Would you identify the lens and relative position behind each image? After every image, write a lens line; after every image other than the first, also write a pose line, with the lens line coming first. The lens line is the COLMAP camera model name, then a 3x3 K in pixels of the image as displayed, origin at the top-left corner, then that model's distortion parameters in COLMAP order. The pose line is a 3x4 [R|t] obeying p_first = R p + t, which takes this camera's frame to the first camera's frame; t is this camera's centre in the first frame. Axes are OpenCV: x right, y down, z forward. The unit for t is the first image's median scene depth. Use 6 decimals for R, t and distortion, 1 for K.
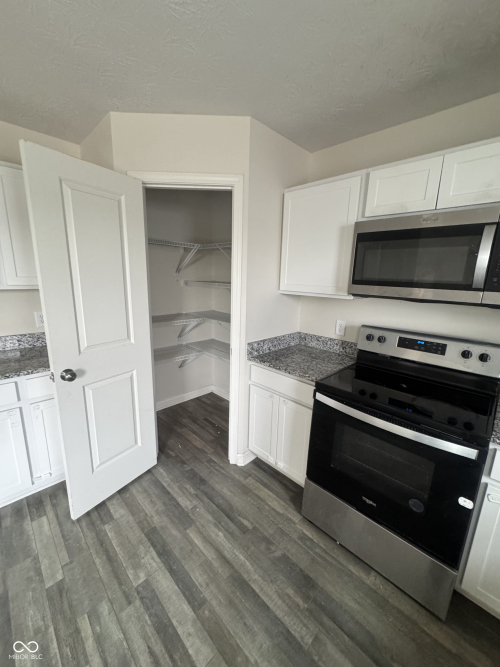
lens RADIAL K [[266.8, 0, 252.5], [0, 266.8, 333.5], [0, 0, 1]] dist [-0.002341, 0.000192]
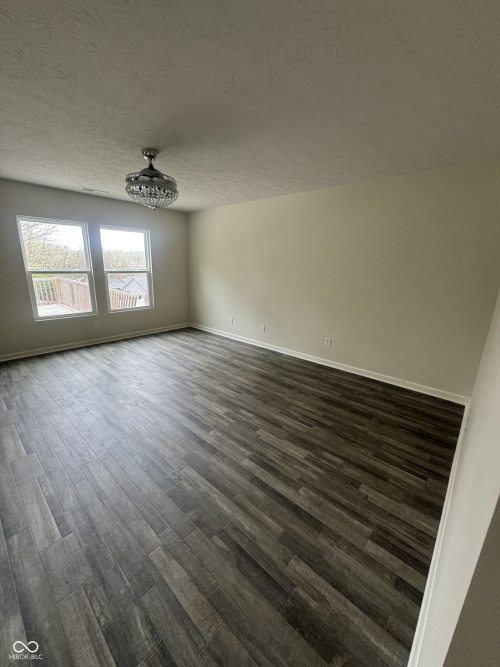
lens RADIAL K [[266.8, 0, 251.5], [0, 266.8, 332.7], [0, 0, 1]] dist [-0.002341, 0.000192]
pose [[-0.997176, -0.042883, -0.061647, -0.044725], [-0.065844, 0.894011, 0.443180, -0.293147], [0.036108, 0.445987, -0.894311, 1.518670]]
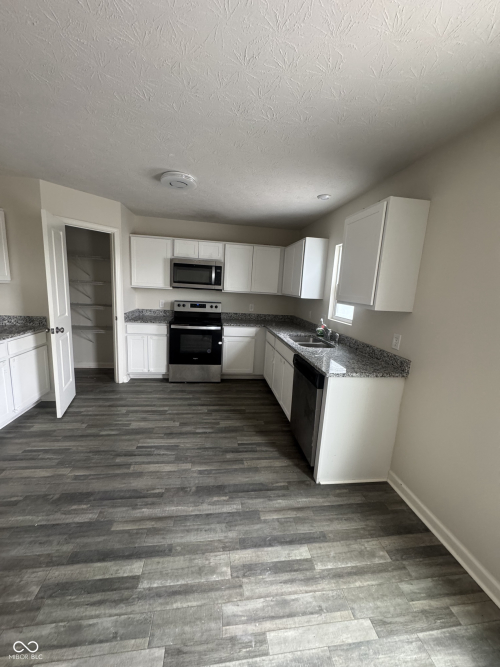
lens RADIAL K [[266.8, 0, 249.3], [0, 266.8, 334.0], [0, 0, 1]] dist [-0.002341, 0.000192]
pose [[0.609539, -0.136439, 0.780927, -1.209535], [0.135082, 0.988548, 0.067277, 0.216402], [-0.781163, 0.064481, 0.620989, -1.072278]]
